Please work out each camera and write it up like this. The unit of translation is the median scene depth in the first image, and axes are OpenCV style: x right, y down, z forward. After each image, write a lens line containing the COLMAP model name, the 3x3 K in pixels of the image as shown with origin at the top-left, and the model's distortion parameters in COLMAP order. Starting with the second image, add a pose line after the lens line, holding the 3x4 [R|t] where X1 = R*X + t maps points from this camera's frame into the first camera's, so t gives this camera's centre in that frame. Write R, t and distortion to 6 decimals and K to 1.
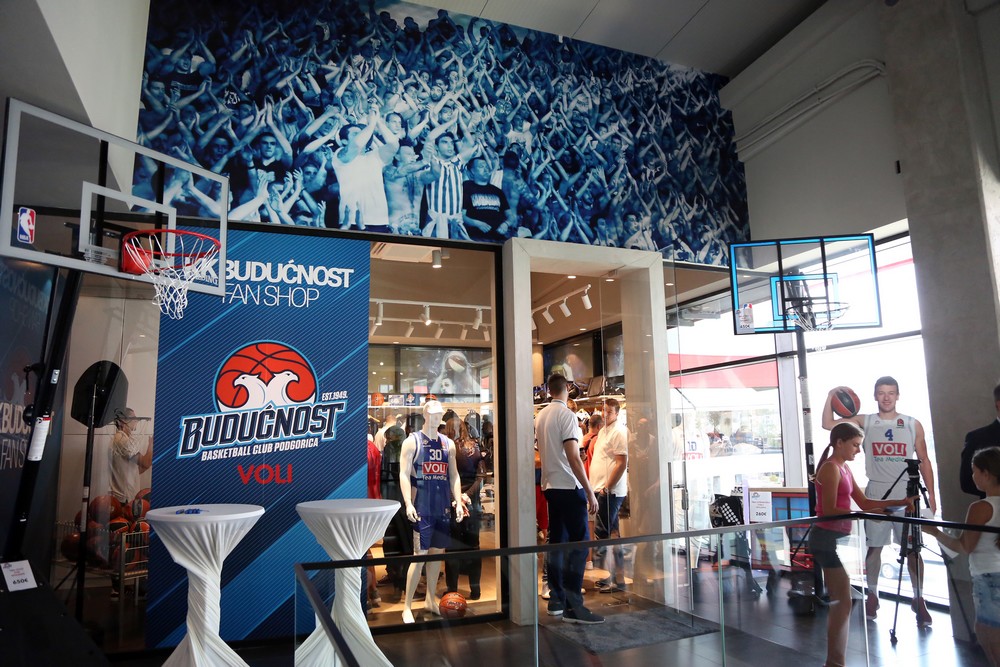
lens RADIAL K [[668.1, 0, 502.9], [0, 668.1, 336.4], [0, 0, 1]] dist [-0.126851, 0.066509]
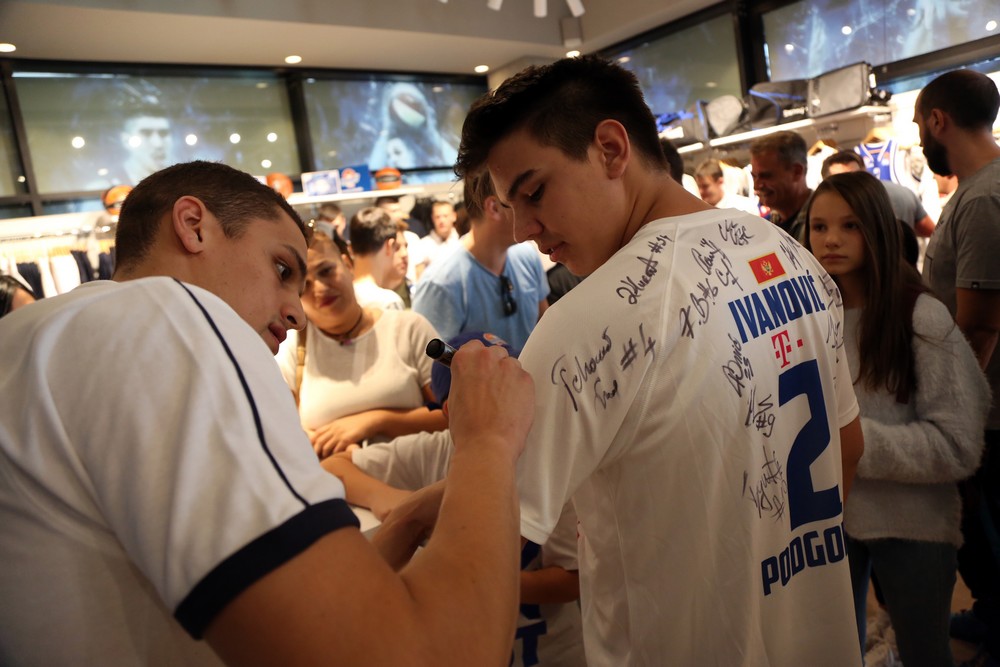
lens RADIAL K [[658.3, 0, 506.5], [0, 658.3, 338.9], [0, 0, 1]] dist [-0.129046, 0.056678]
pose [[0.945060, -0.164098, 0.282723, -0.391138], [0.081023, 0.955473, 0.283738, 0.174637], [-0.316695, -0.245243, 0.916275, 1.150781]]
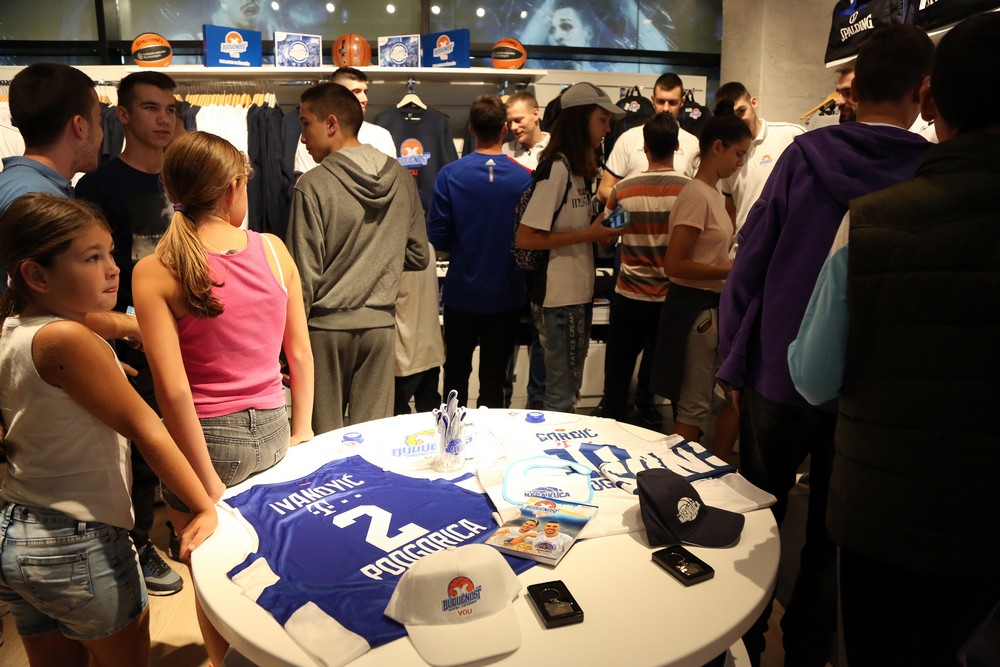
lens RADIAL K [[662.7, 0, 504.3], [0, 662.7, 337.9], [0, 0, 1]] dist [-0.125500, 0.061025]
pose [[0.965019, 0.075418, -0.251098, -0.034945], [0.020010, 0.933752, 0.357360, 0.245749], [0.261415, -0.349884, 0.899580, 1.428901]]
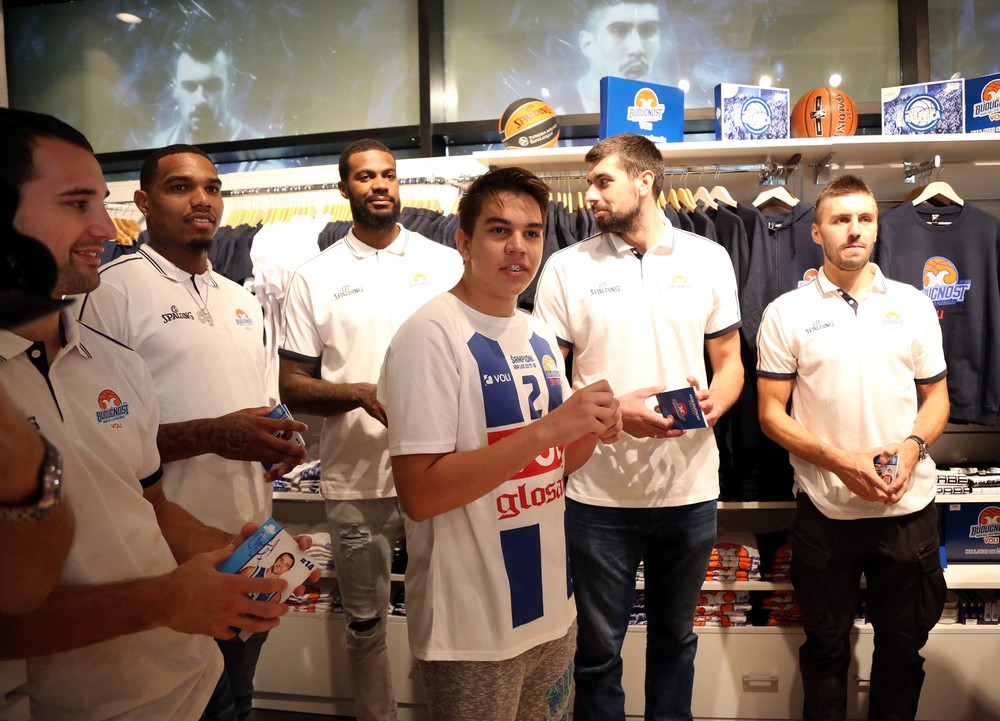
lens RADIAL K [[747.0, 0, 560.1], [0, 747.0, 352.0], [0, 0, 1]] dist [-0.142667, 0.079153]
pose [[0.861918, 0.022630, -0.506542, -0.308193], [0.081076, 0.979999, 0.181738, 0.253124], [0.500524, -0.197712, 0.842844, 1.614390]]
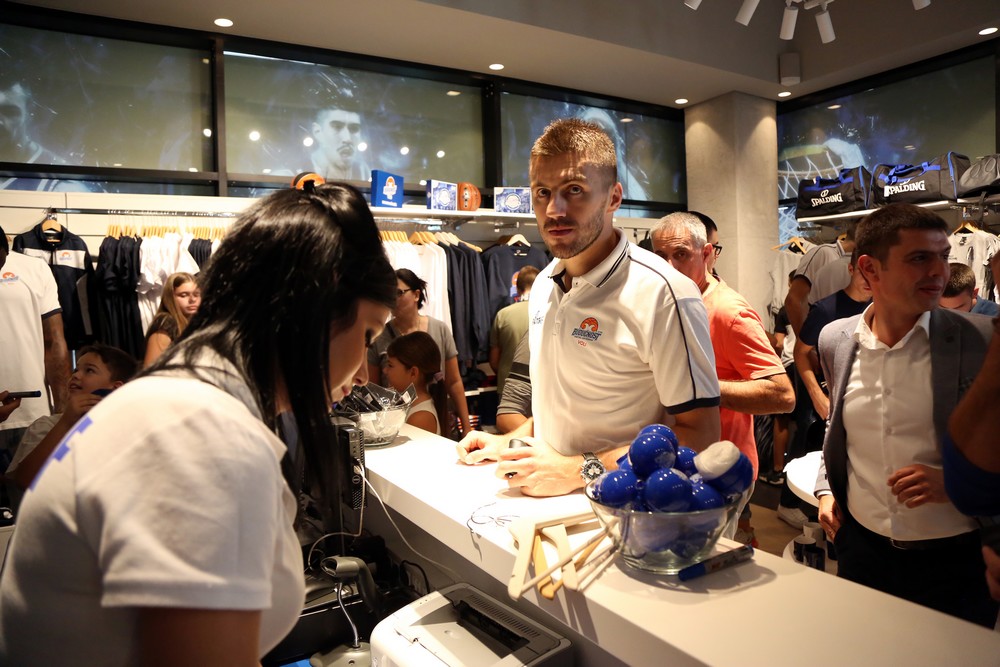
lens RADIAL K [[669.8, 0, 507.9], [0, 669.8, 329.9], [0, 0, 1]] dist [-0.123740, 0.064182]
pose [[0.988073, -0.017778, 0.152957, -0.486469], [-0.012020, 0.981377, 0.191716, 0.203665], [-0.153517, -0.191268, 0.969458, 1.257003]]
